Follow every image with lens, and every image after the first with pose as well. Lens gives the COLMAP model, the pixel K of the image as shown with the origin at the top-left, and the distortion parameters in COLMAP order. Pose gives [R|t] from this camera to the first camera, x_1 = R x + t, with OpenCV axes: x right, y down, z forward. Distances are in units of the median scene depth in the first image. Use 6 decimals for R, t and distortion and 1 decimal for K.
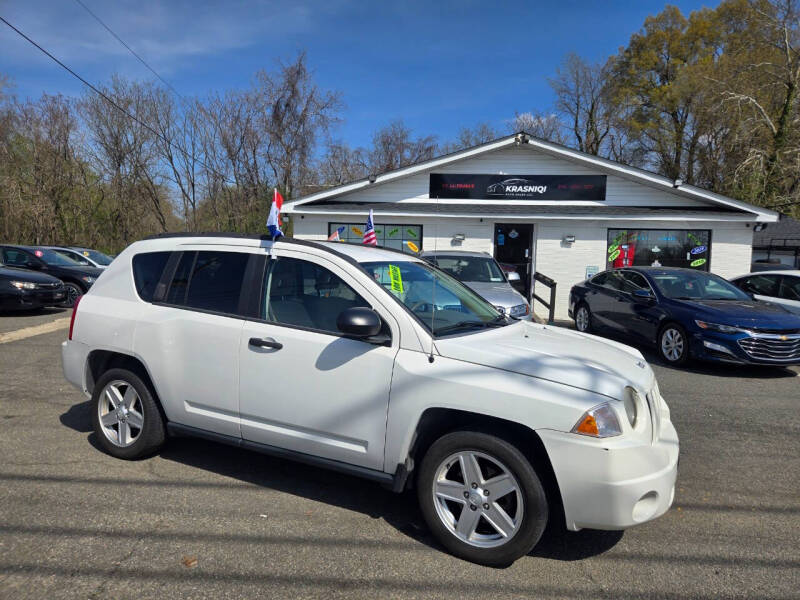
lens RADIAL K [[528.8, 0, 403.8], [0, 528.8, 297.1], [0, 0, 1]] dist [0.052150, -0.029463]
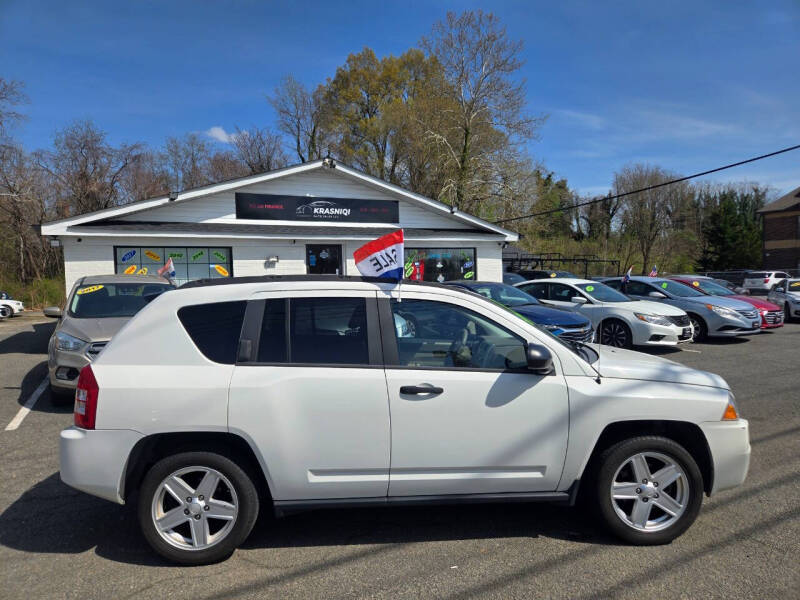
lens RADIAL K [[528.1, 0, 402.8], [0, 528.1, 299.8], [0, 0, 1]] dist [0.050101, -0.013851]
pose [[0.864342, -0.068093, 0.498272, -0.182547], [0.079559, 0.996829, -0.001783, -0.018597], [-0.496571, 0.041183, 0.867019, 0.042640]]
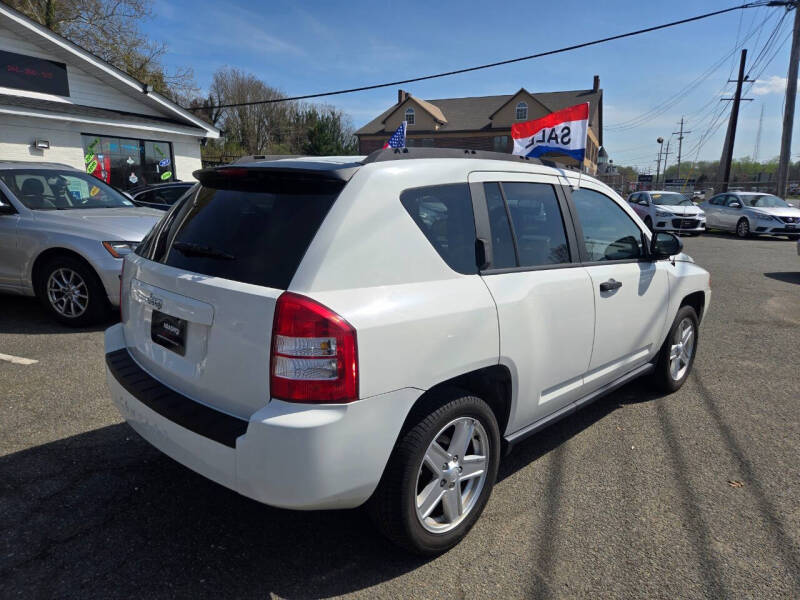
lens RADIAL K [[528.8, 0, 406.8], [0, 528.8, 307.7], [0, 0, 1]] dist [0.052150, -0.029463]
pose [[0.318913, -0.235870, 0.917965, -0.293482], [0.061512, 0.971647, 0.228293, -0.025484], [-0.945786, -0.016340, 0.324380, 0.249114]]
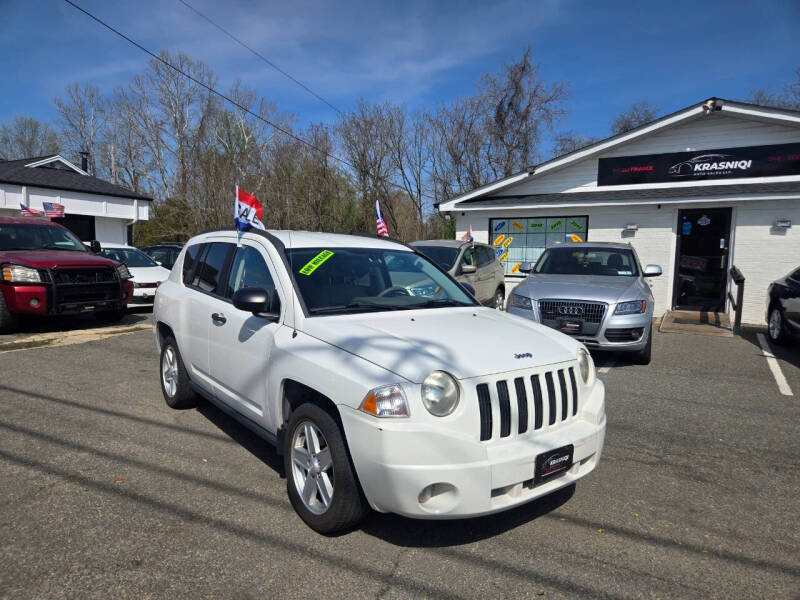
lens RADIAL K [[528.8, 0, 398.5], [0, 528.8, 301.2], [0, 0, 1]] dist [0.052150, -0.029463]
pose [[0.900453, 0.021817, -0.434406, 0.148046], [-0.018321, 0.999757, 0.012233, 0.006665], [0.434568, -0.003057, 0.900634, 0.025067]]
